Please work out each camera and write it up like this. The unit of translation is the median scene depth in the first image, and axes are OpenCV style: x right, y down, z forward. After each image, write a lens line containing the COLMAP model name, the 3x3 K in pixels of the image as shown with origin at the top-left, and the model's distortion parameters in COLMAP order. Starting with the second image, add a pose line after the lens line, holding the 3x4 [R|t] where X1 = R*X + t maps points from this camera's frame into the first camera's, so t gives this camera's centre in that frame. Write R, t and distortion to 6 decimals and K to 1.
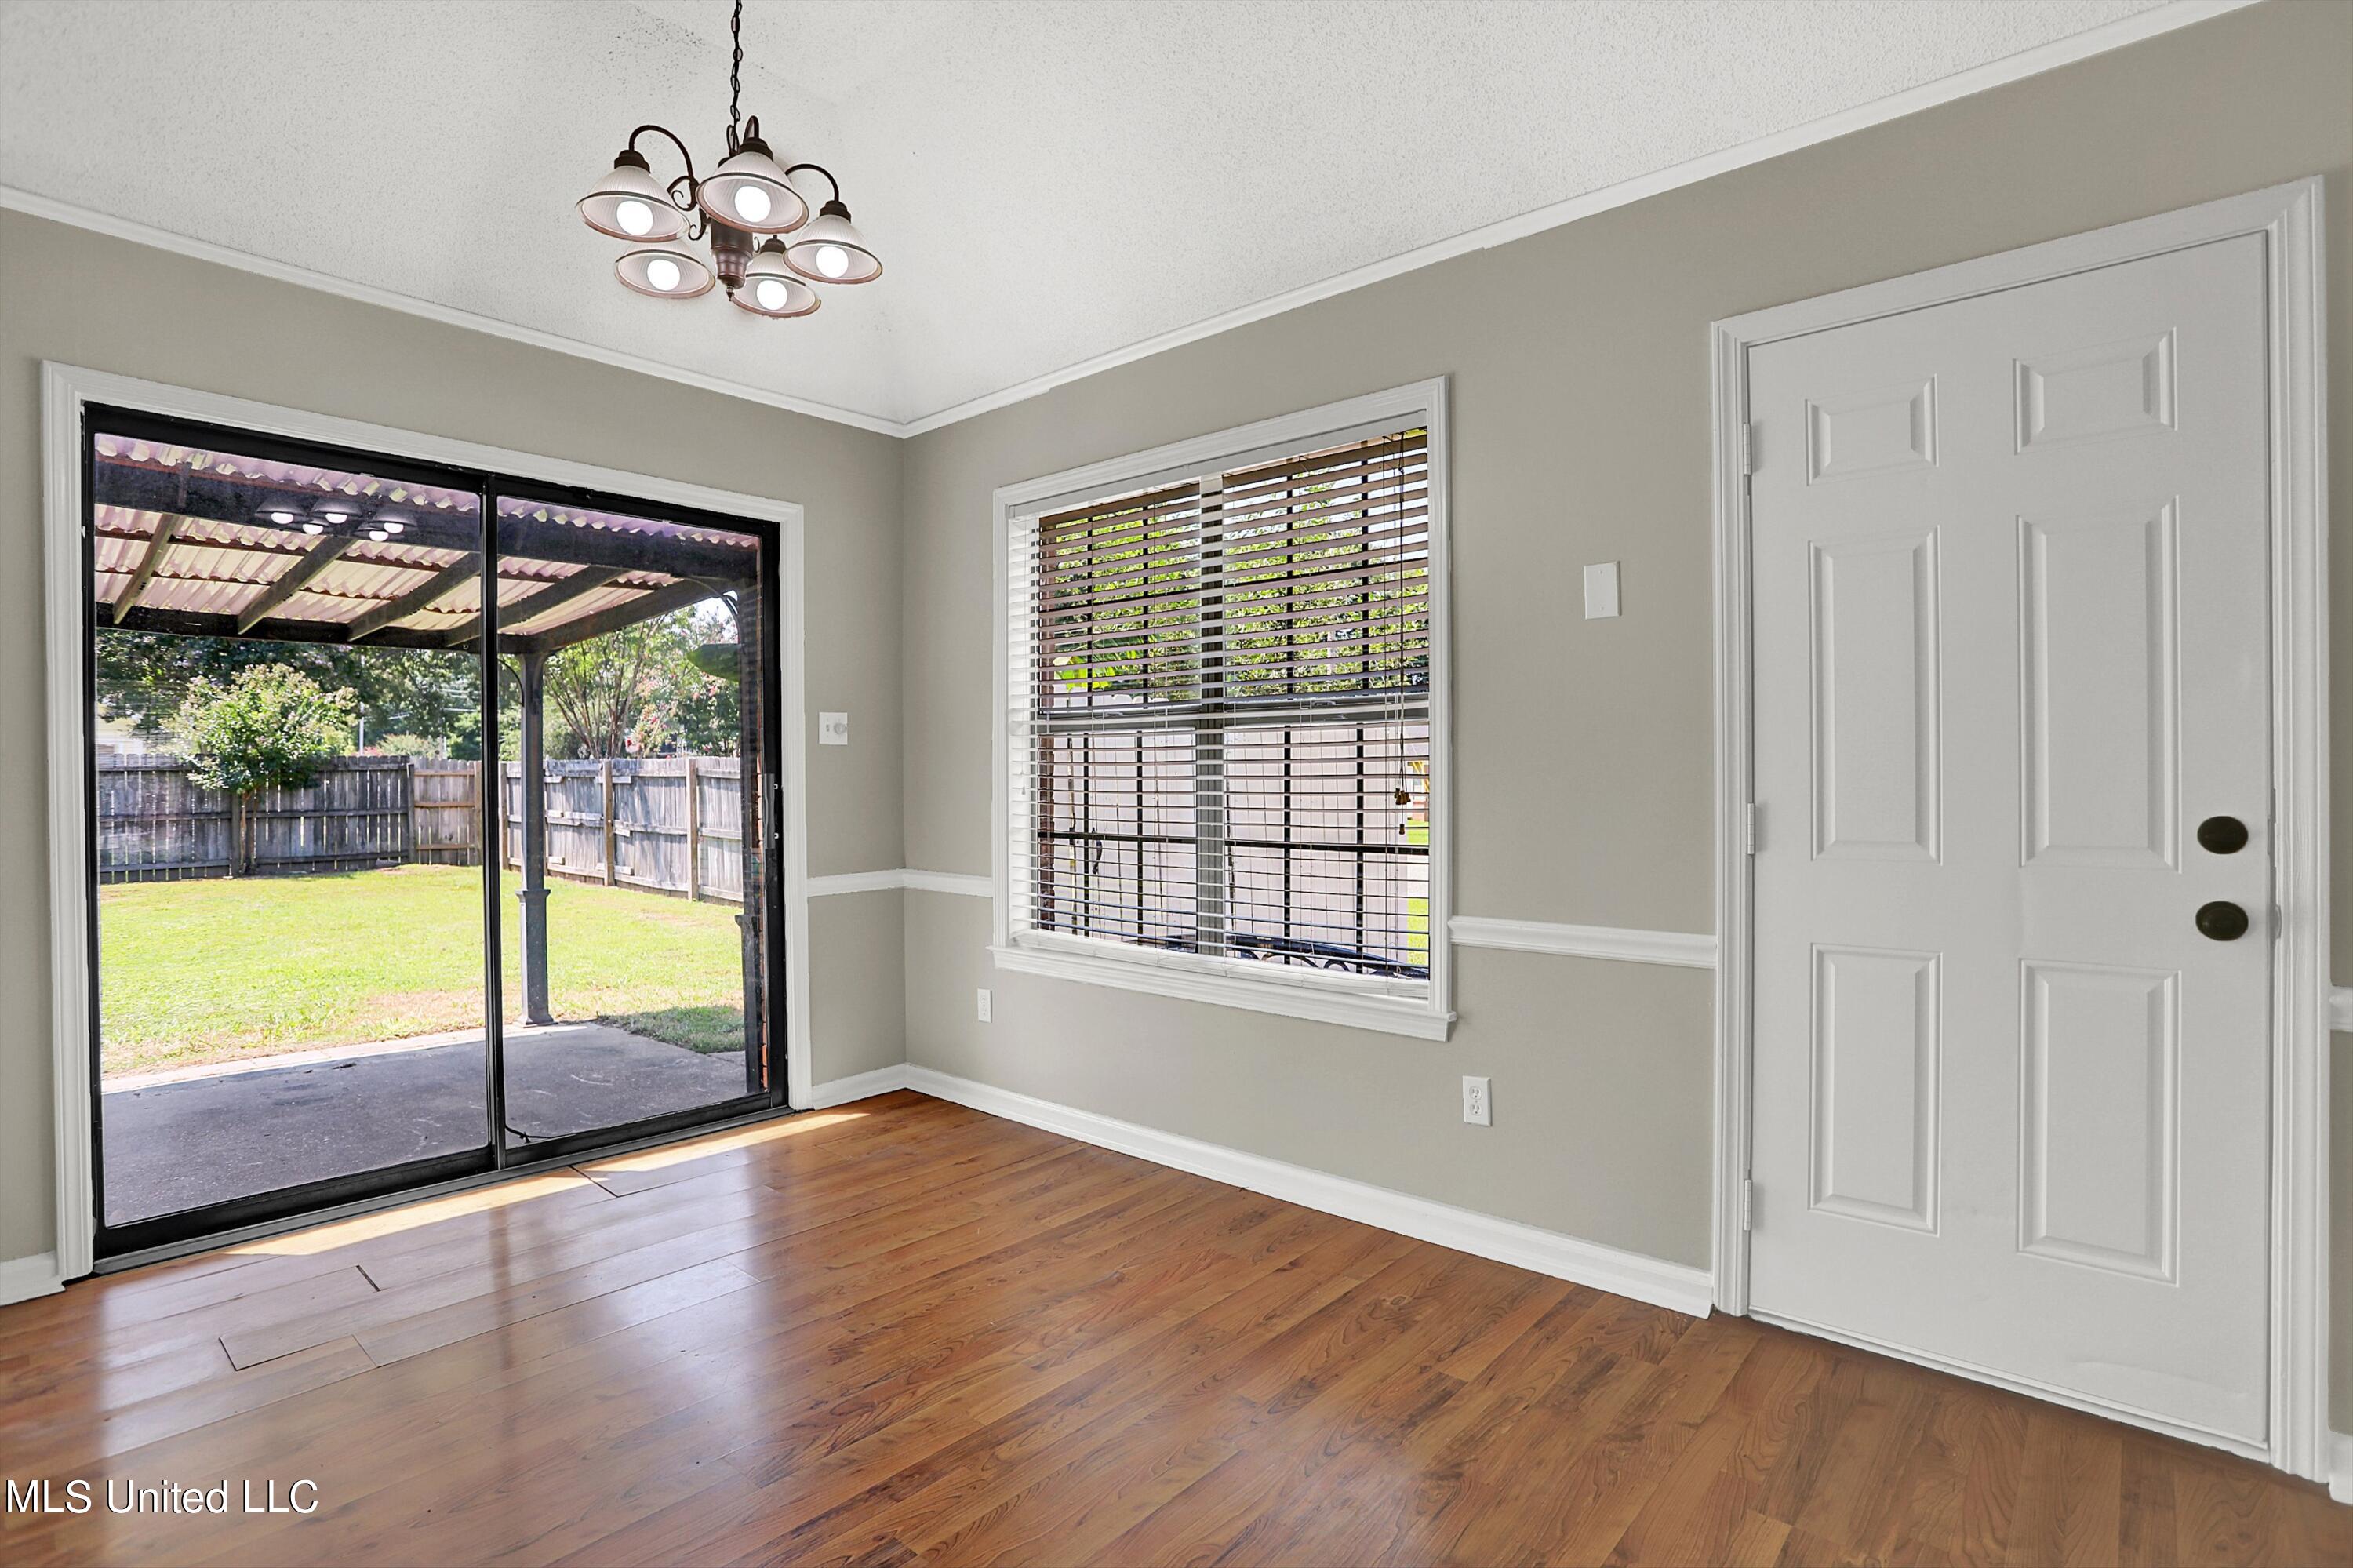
lens RADIAL K [[1135.0, 0, 1179.0], [0, 1135.0, 787.1], [0, 0, 1]] dist [-0.056815, 0.015934]
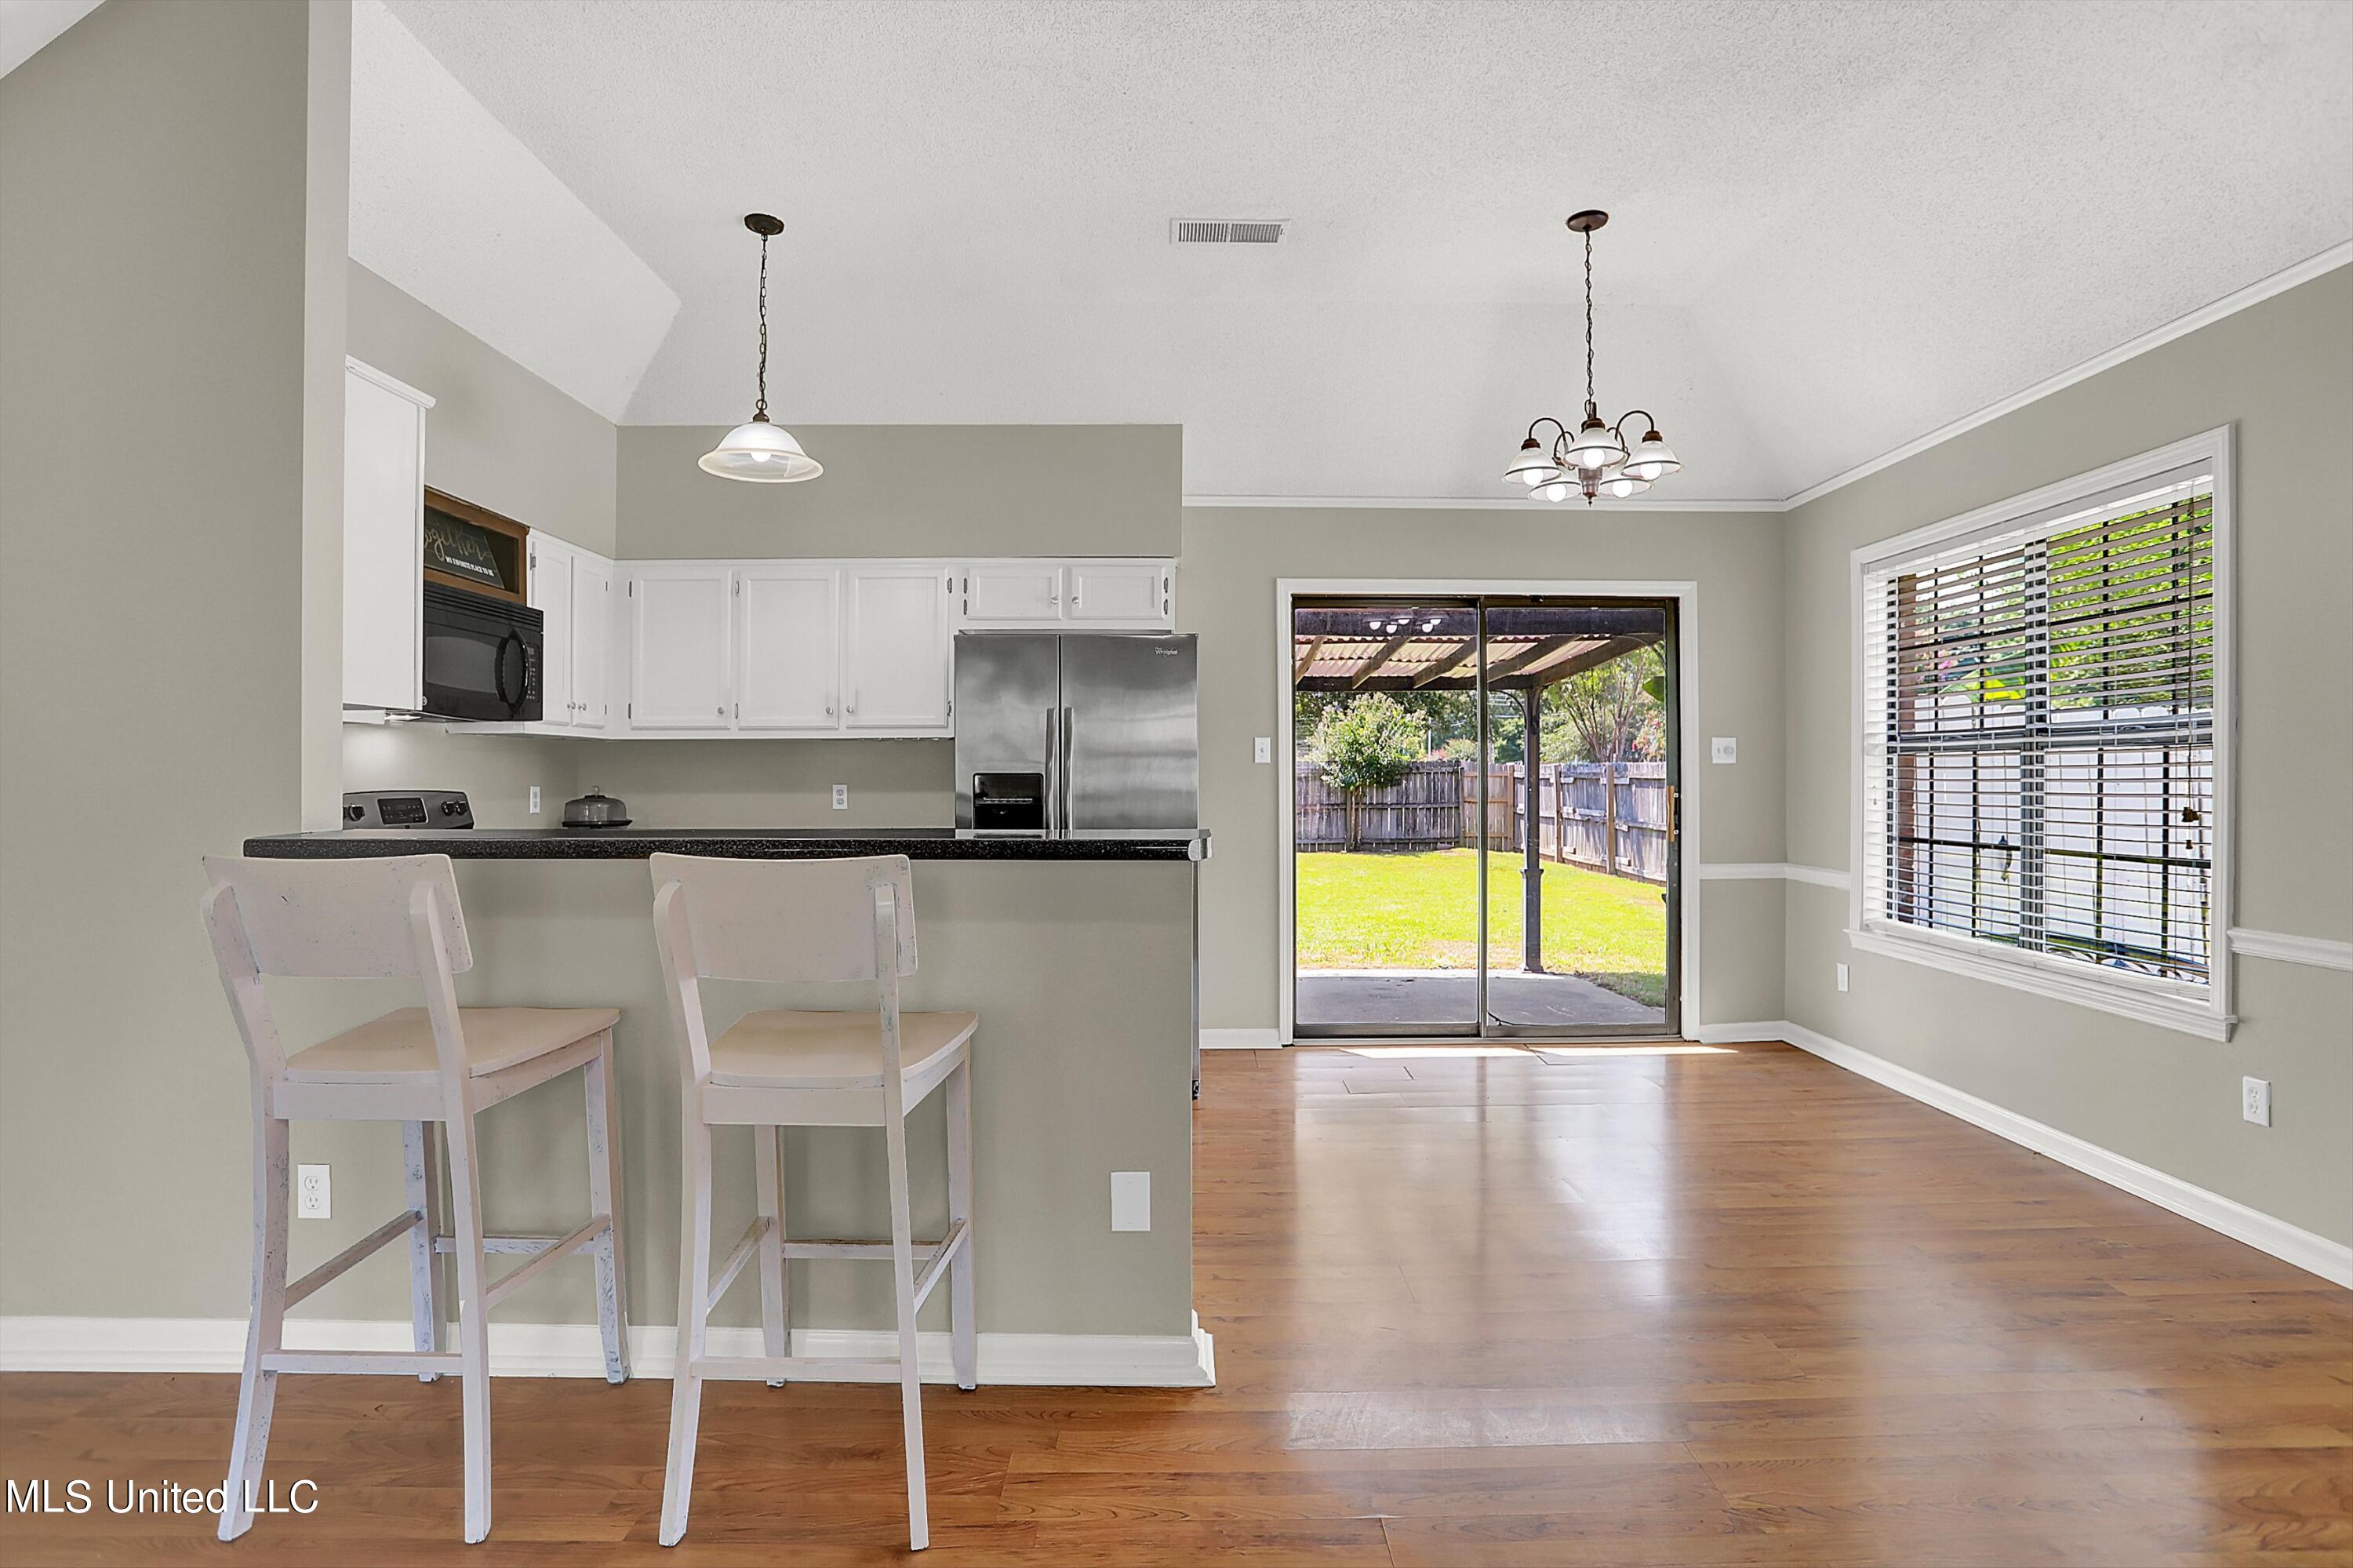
lens RADIAL K [[1135.0, 0, 1190.7], [0, 1135.0, 778.6], [0, 0, 1]] dist [-0.056815, 0.015934]
pose [[0.661553, 0.003235, -0.749891, 0.261989], [-0.007835, 0.999966, -0.002598, -0.012197], [0.749858, 0.007594, 0.661556, -0.314839]]
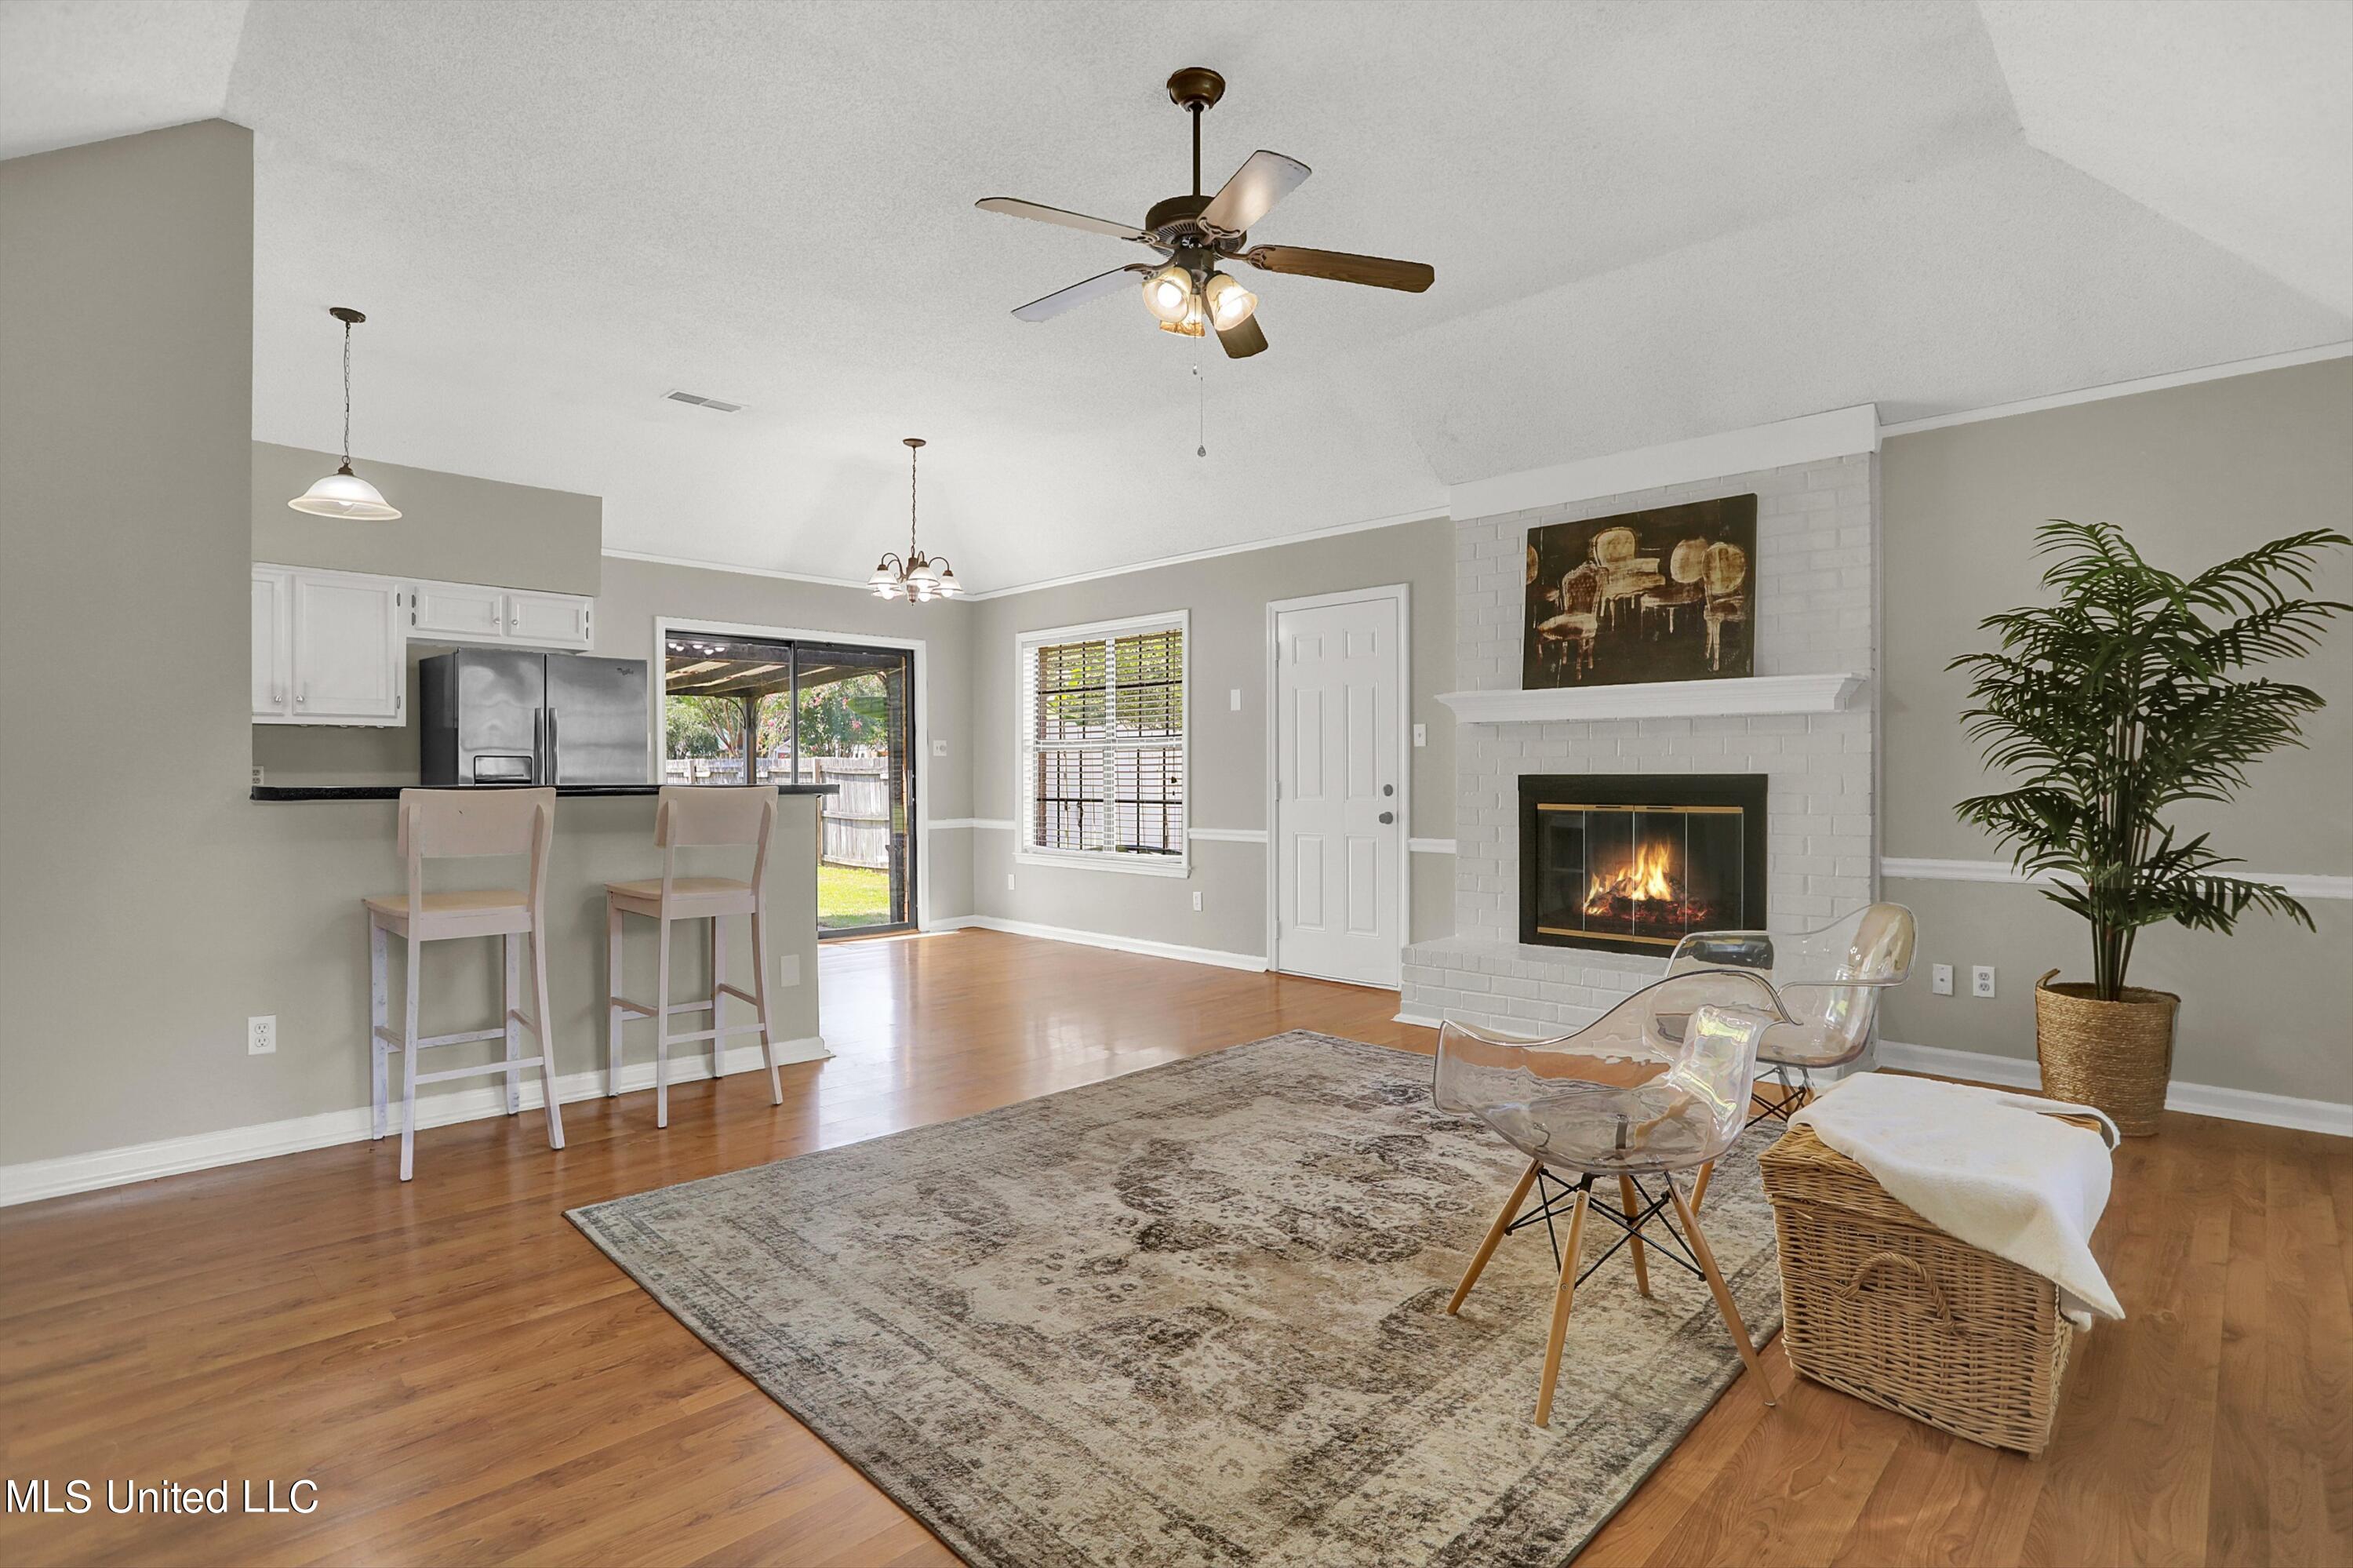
lens RADIAL K [[1135.0, 0, 1184.5], [0, 1135.0, 776.1], [0, 0, 1]] dist [-0.056815, 0.015934]
pose [[0.998058, 0.001993, -0.062256, 0.277690], [-0.002545, 0.999958, -0.008791, 0.016177], [0.062236, 0.008933, 0.998021, -1.072461]]
